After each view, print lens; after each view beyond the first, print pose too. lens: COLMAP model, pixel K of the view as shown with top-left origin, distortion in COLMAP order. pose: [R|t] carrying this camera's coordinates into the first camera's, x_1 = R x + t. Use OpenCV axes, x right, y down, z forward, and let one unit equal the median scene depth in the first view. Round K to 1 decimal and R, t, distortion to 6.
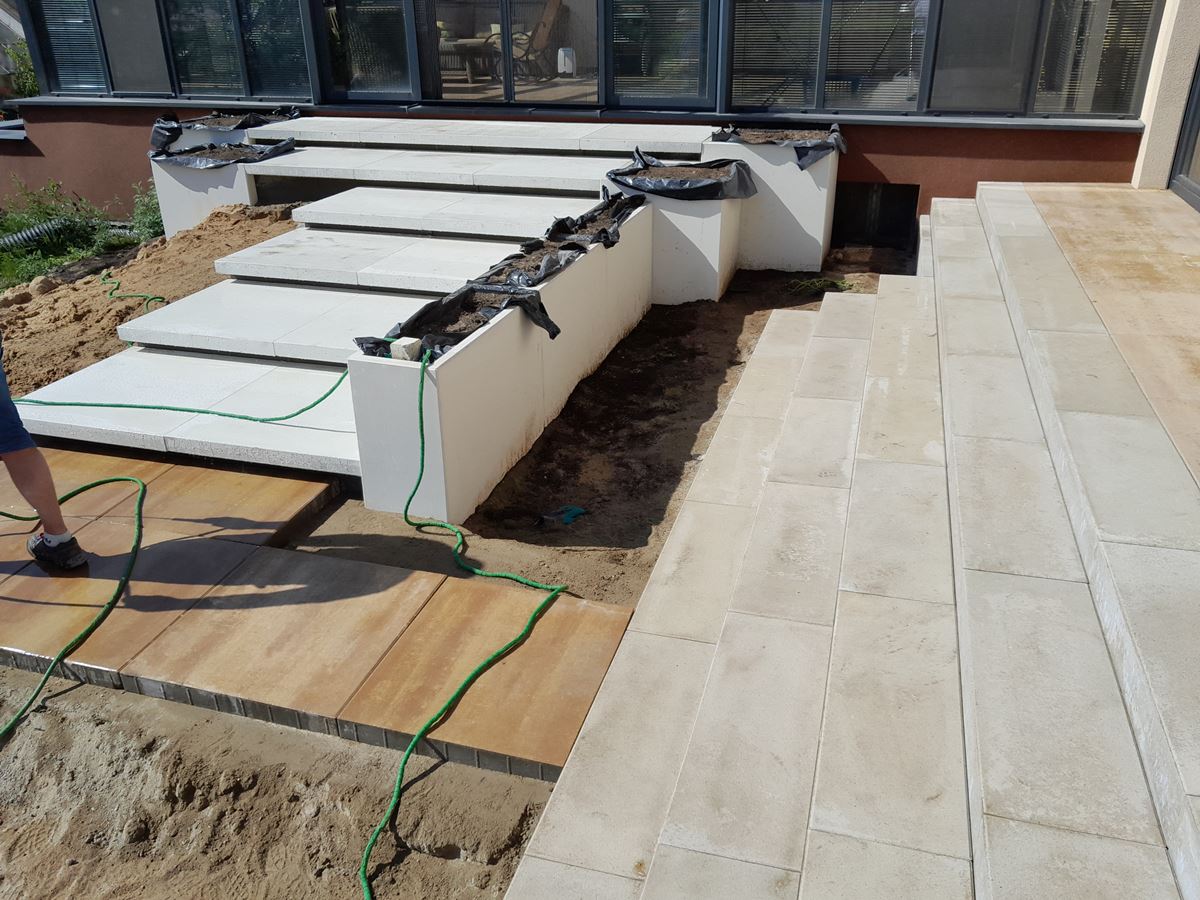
lens RADIAL K [[956.6, 0, 603.6], [0, 956.6, 452.3], [0, 0, 1]] dist [0.037297, -0.057718]
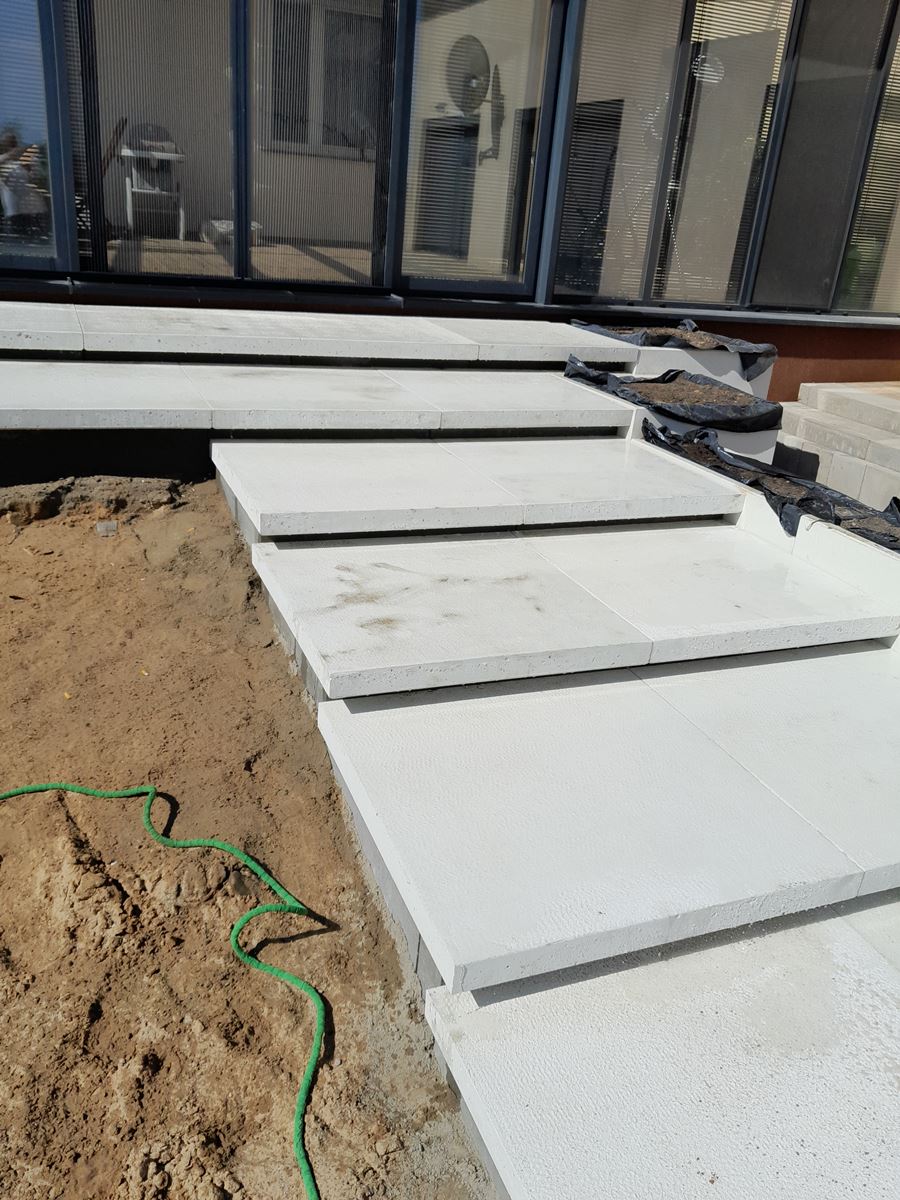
lens RADIAL K [[956.6, 0, 445.0], [0, 956.6, 599.7], [0, 0, 1]] dist [0.037297, -0.057718]
pose [[0.786860, -0.170065, 0.593236, -0.529236], [0.179124, 0.982835, 0.044165, -0.212057], [-0.590564, 0.071512, 0.803816, 0.564406]]
